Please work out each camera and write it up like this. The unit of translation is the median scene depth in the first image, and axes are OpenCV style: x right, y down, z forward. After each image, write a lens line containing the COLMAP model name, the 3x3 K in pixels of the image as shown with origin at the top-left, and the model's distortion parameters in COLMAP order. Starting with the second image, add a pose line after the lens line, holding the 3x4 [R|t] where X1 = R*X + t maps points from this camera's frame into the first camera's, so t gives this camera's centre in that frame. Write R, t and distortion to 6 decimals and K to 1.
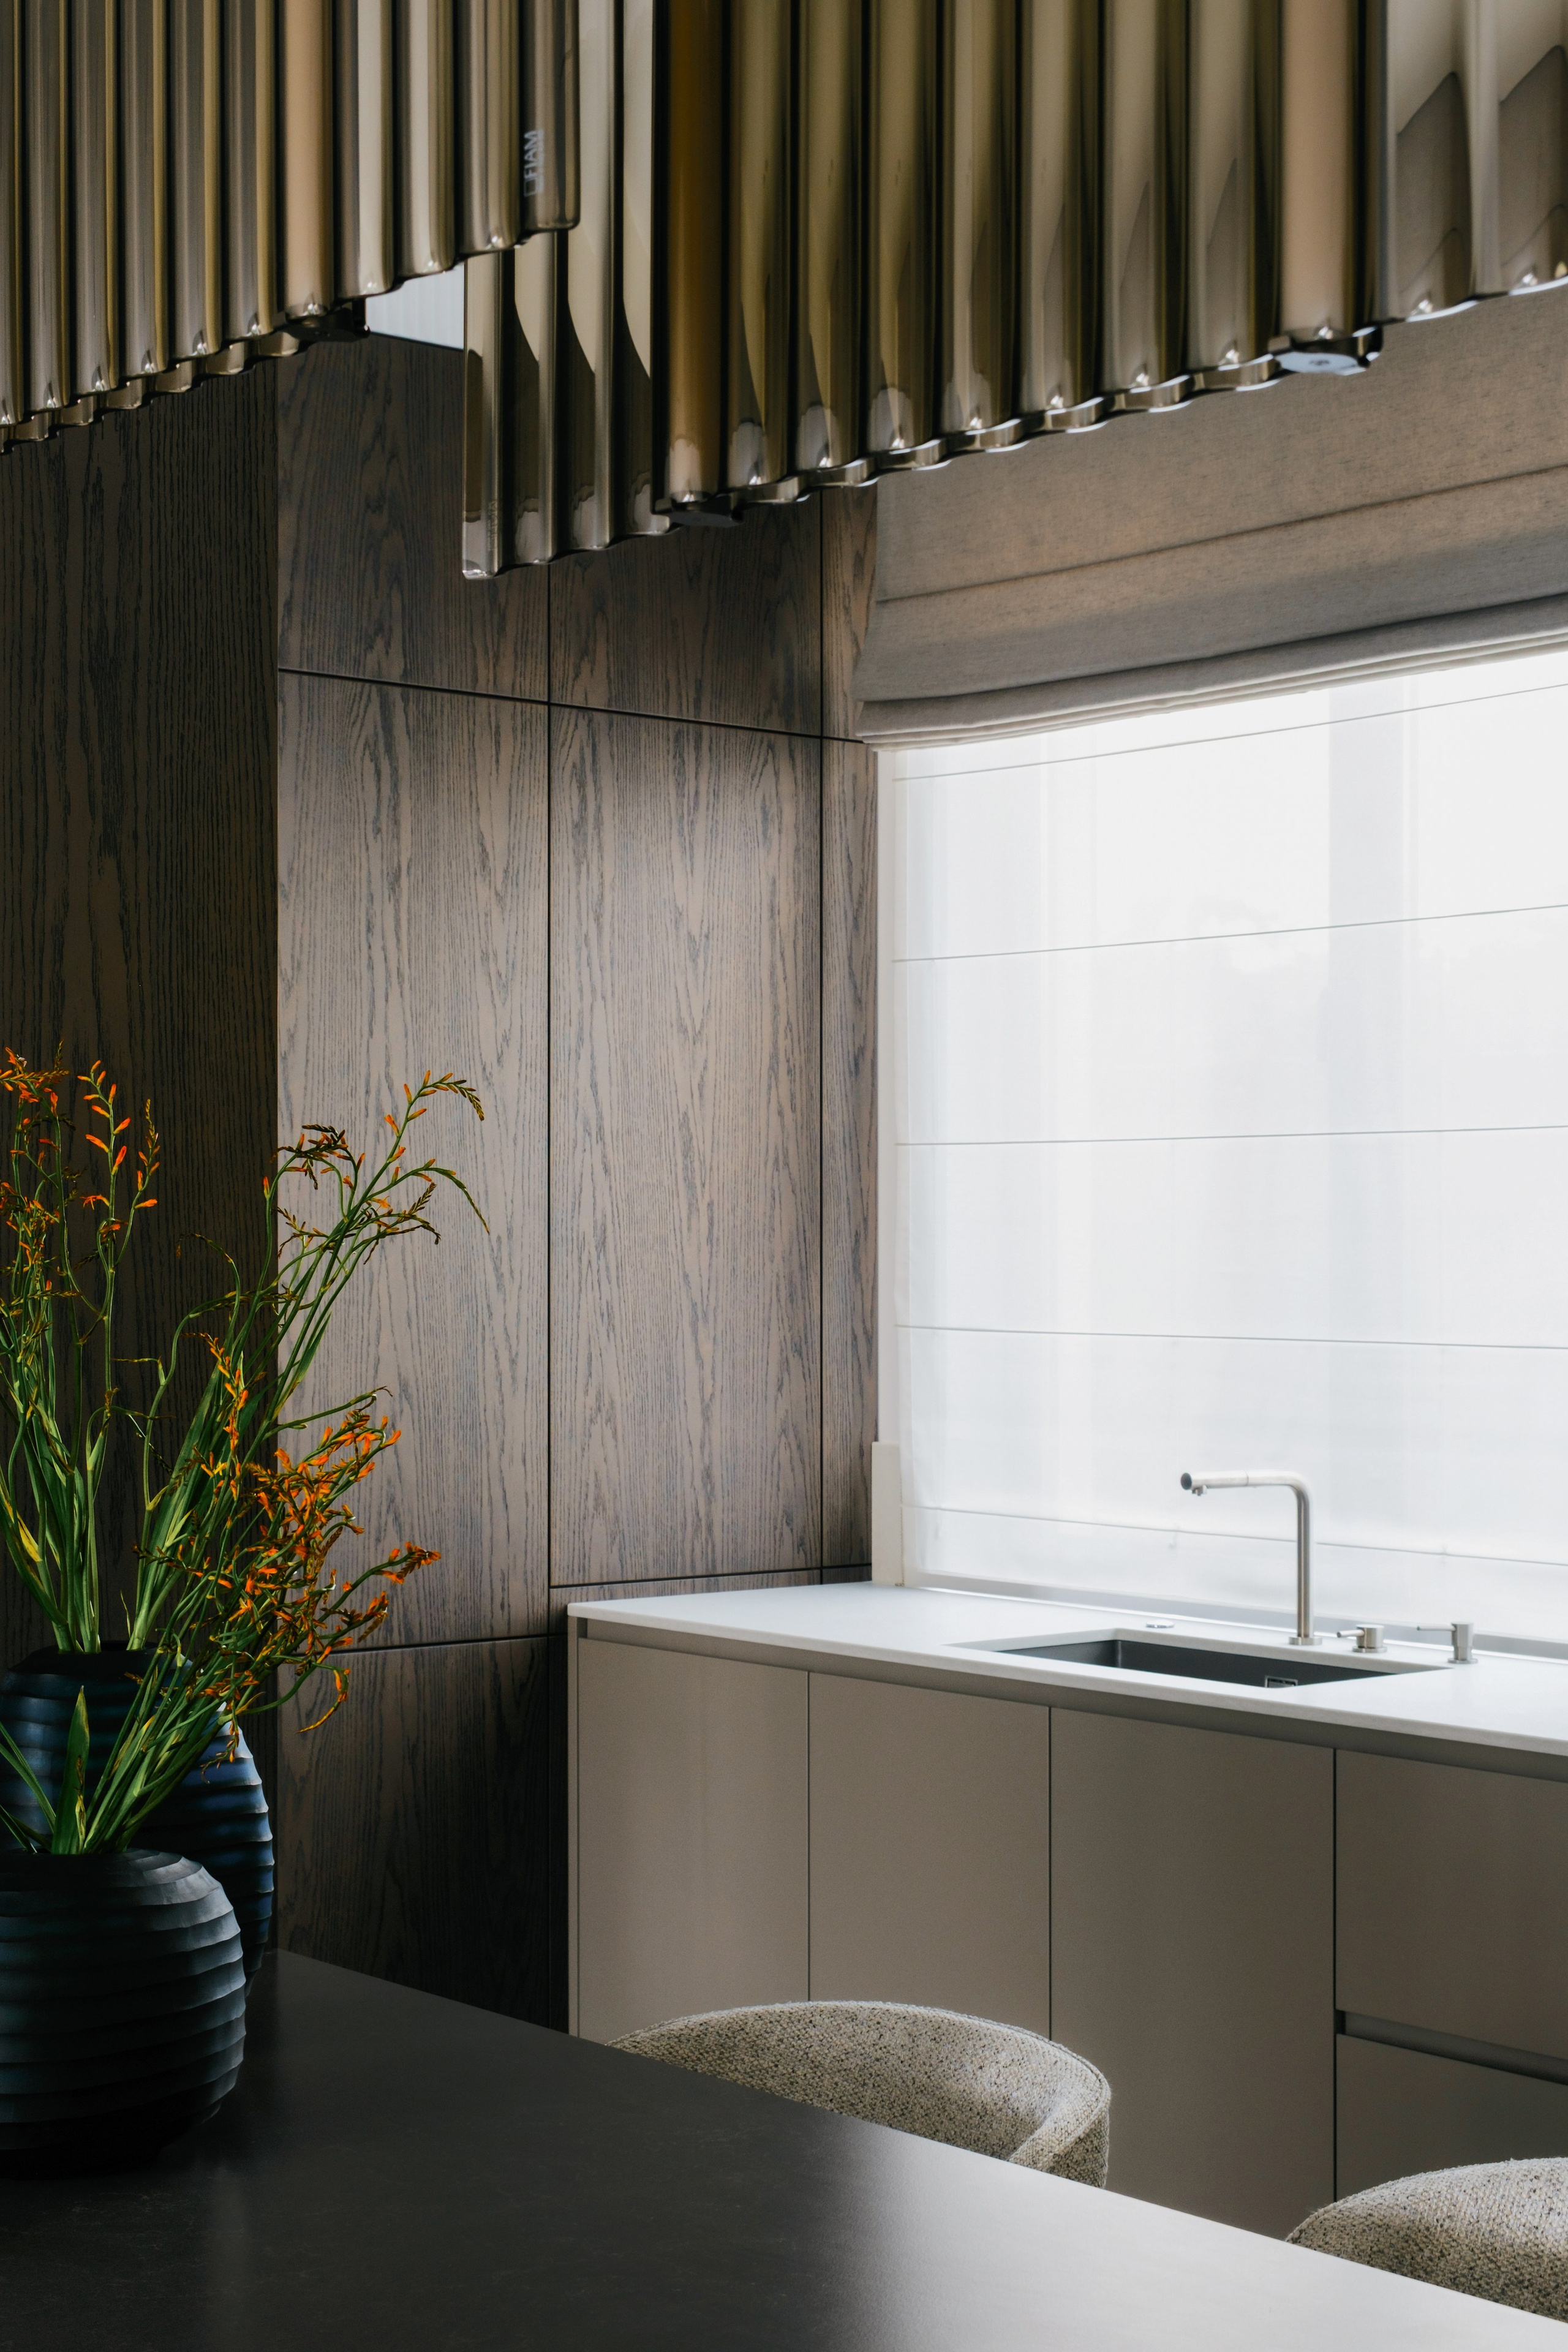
lens RADIAL K [[3609.4, 0, 784.7], [0, 3609.4, 1186.6], [0, 0, 1]] dist [0.005786, 0.000000]
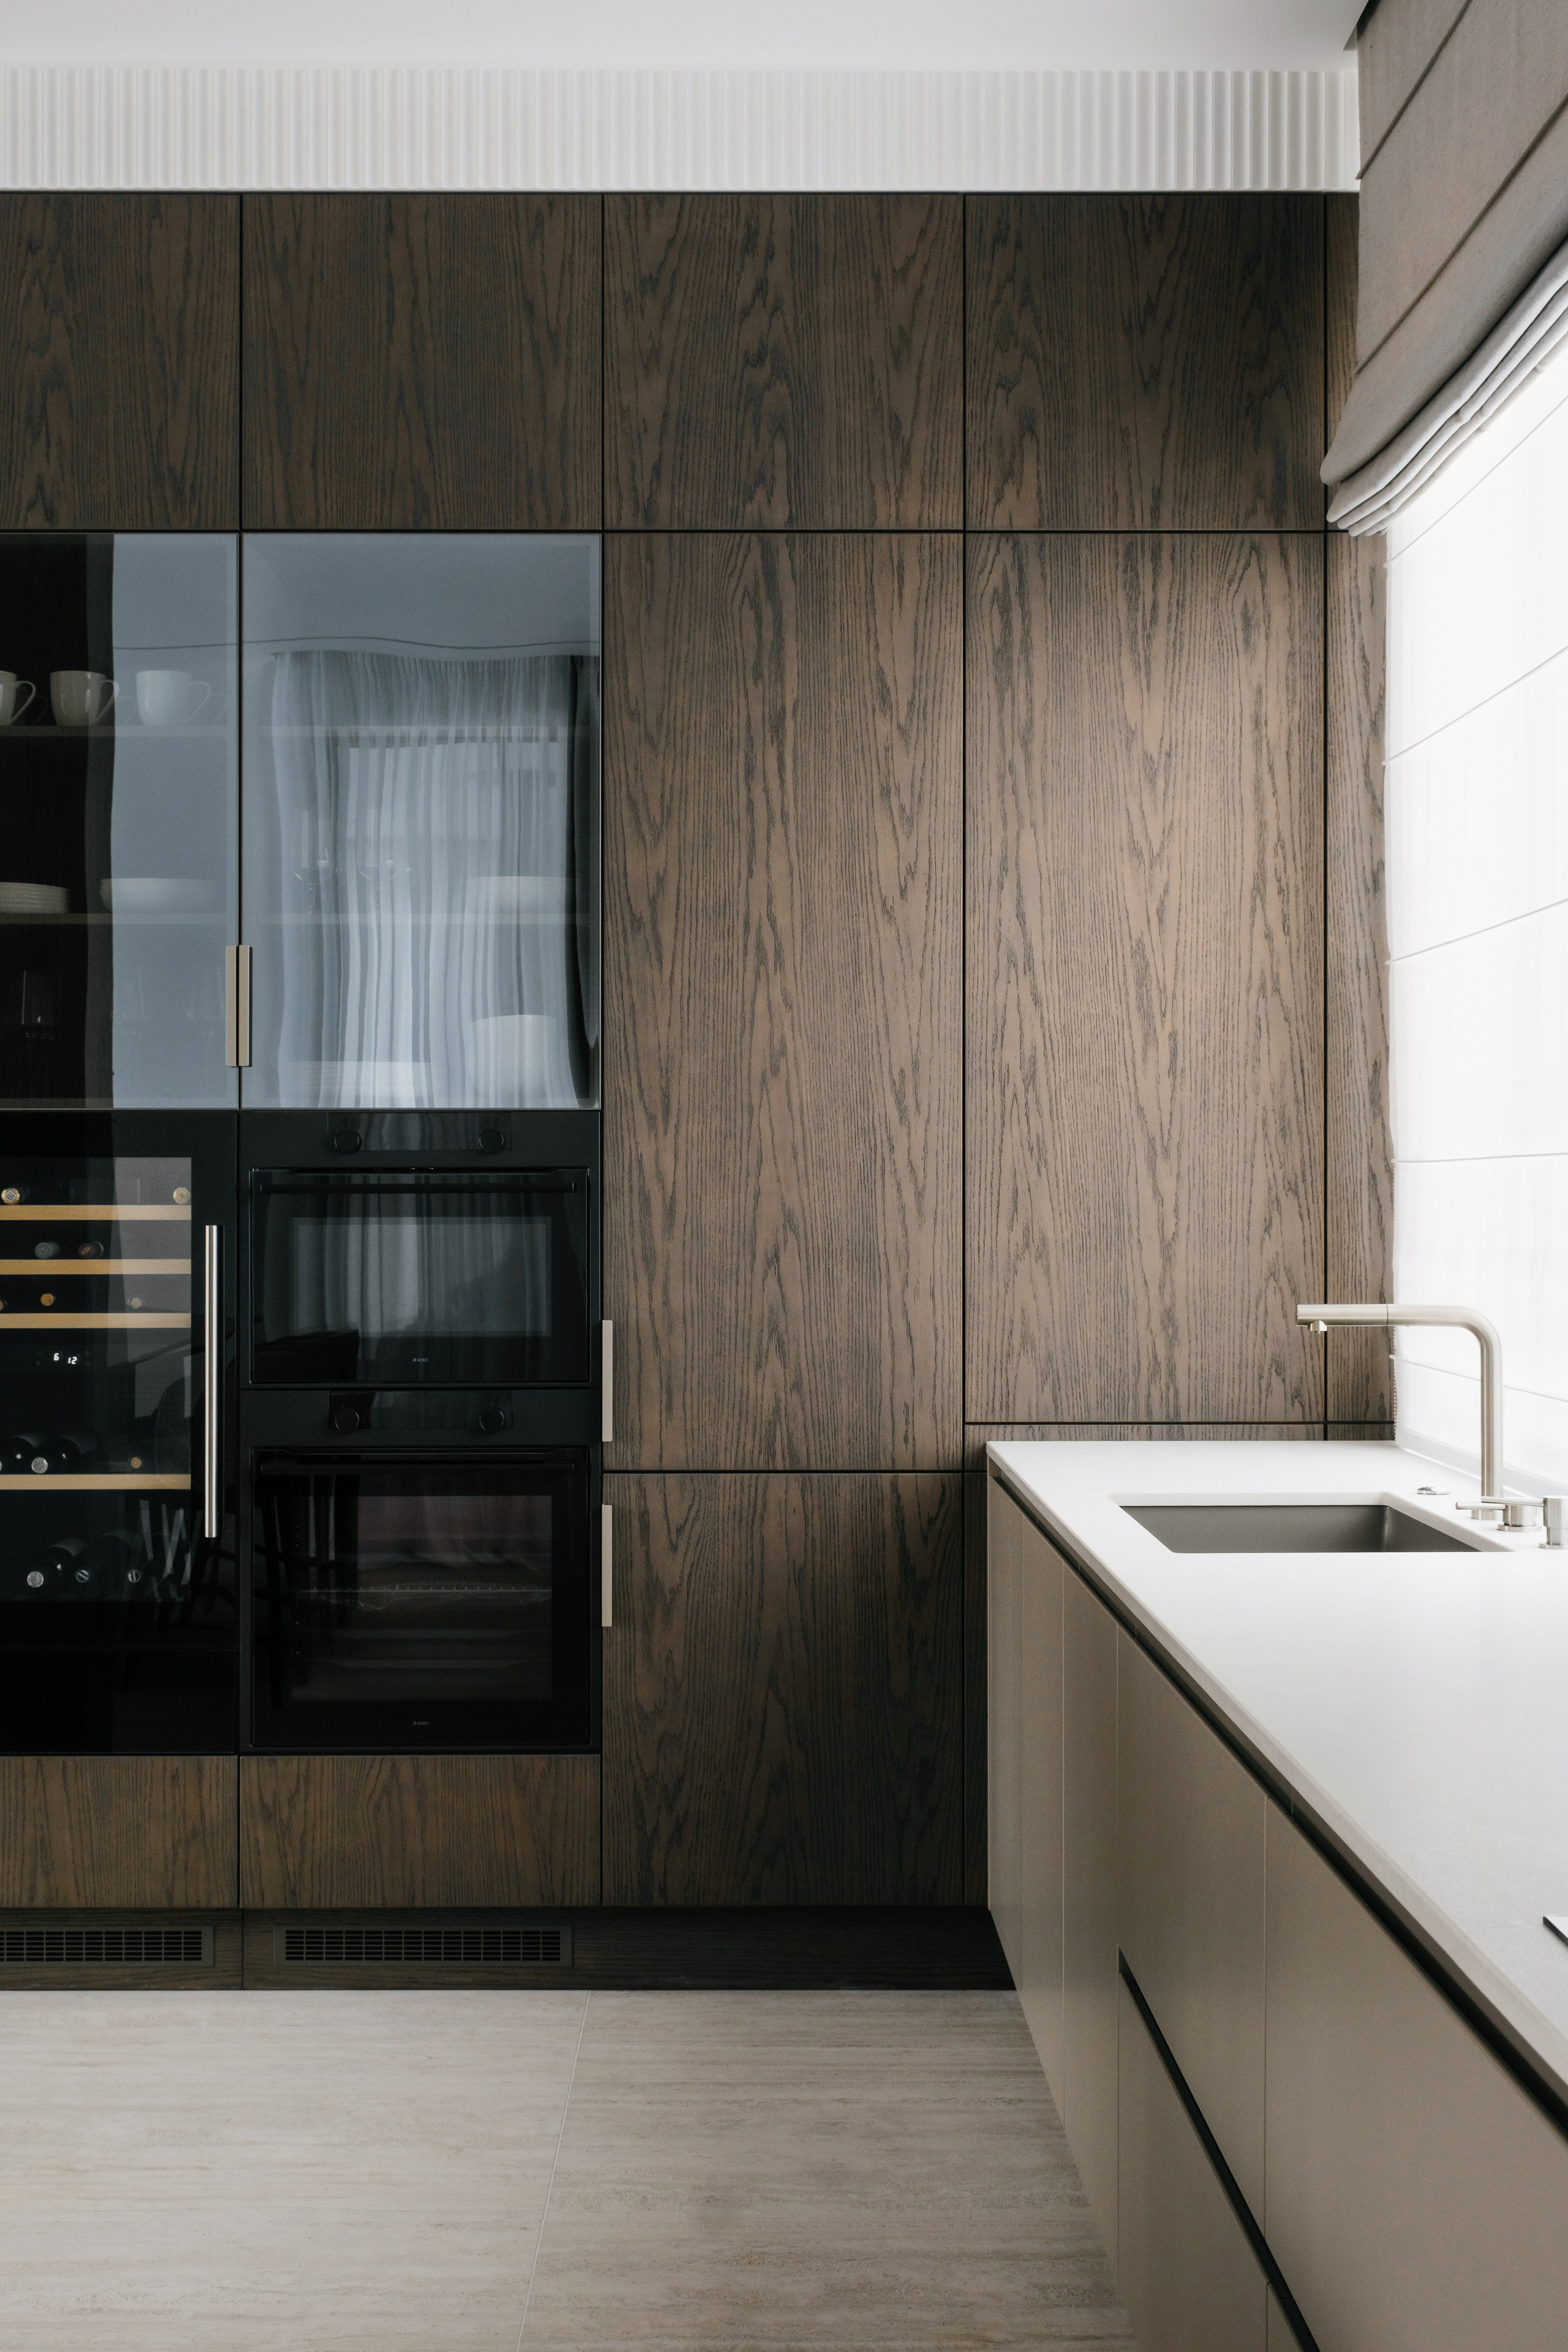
lens RADIAL K [[2754.4, 0, 783.6], [0, 2754.4, 1181.0], [0, 0, 1]] dist [0.005736, 0.000000]
pose [[0.770404, -0.013005, -0.637424, 0.373529], [0.015143, 0.999883, -0.002097, 0.044812], [0.637377, -0.008037, 0.770511, 0.382344]]
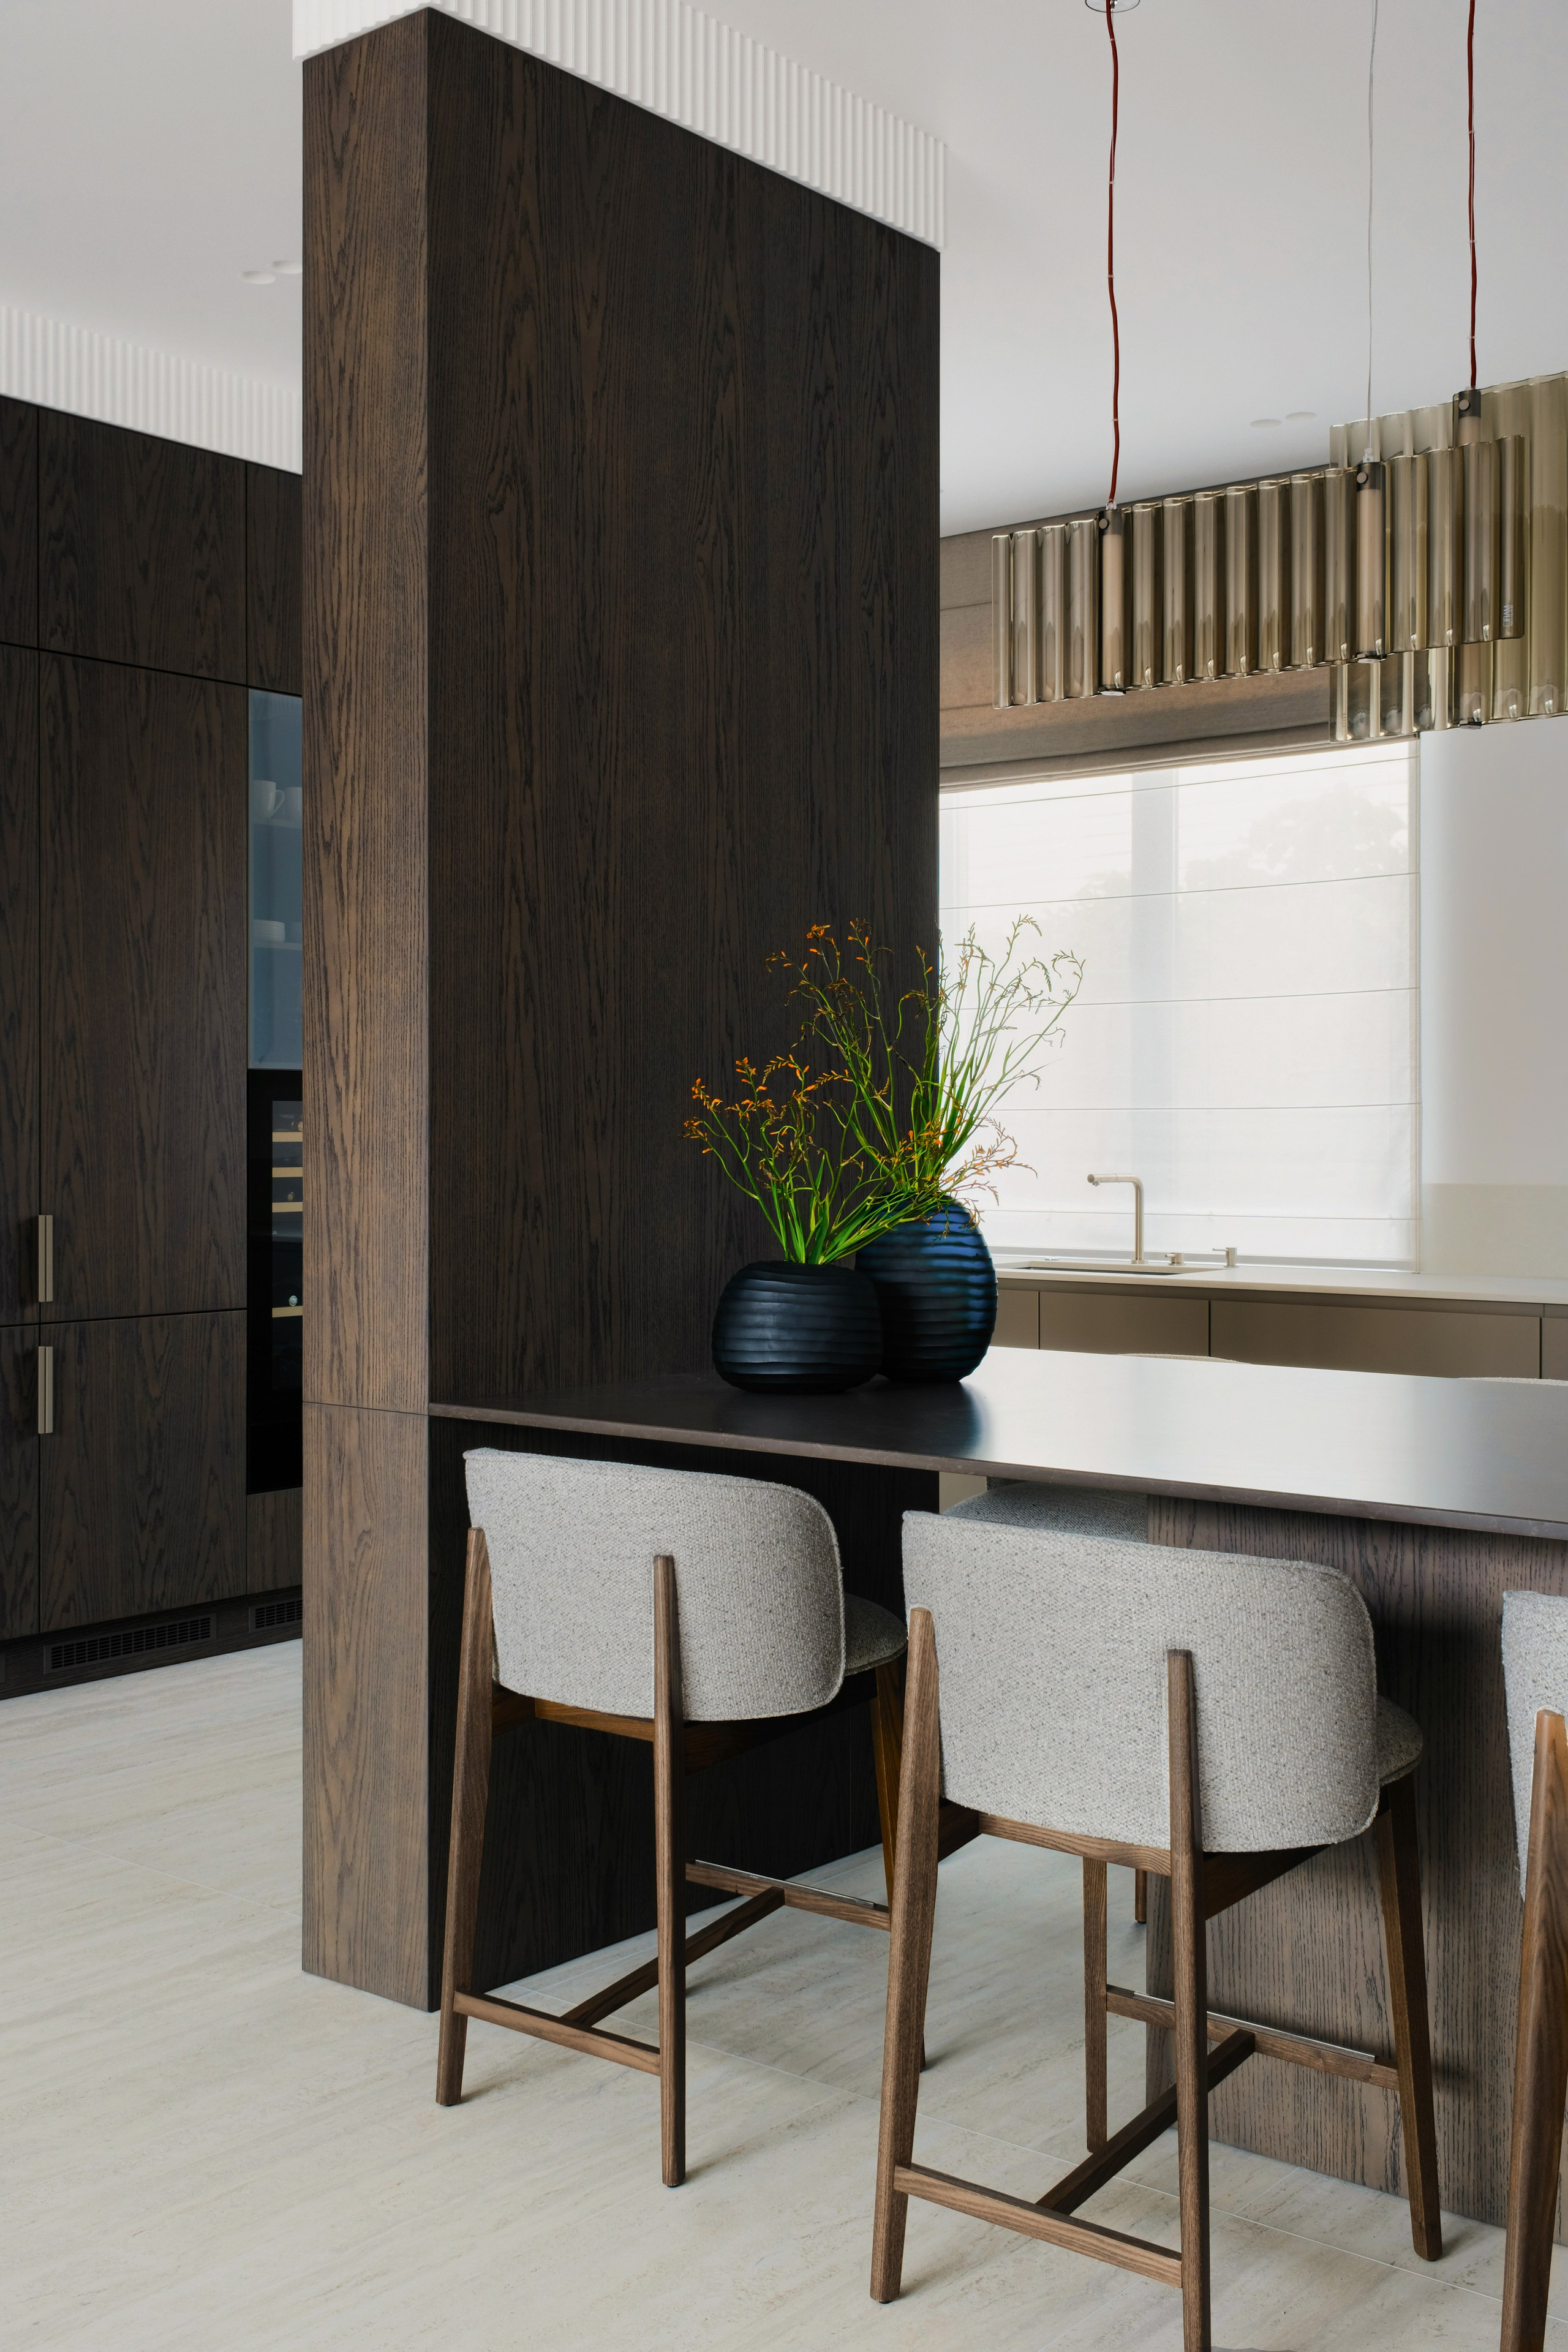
lens RADIAL K [[2449.1, 0, 786.7], [0, 2449.1, 1182.1], [0, 0, 1]] dist [0.012749, 0.000000]
pose [[0.985546, -0.004149, 0.169355, -0.584799], [-0.002303, 0.999279, 0.037888, 0.070795], [-0.169391, -0.037730, 0.984827, -0.590755]]
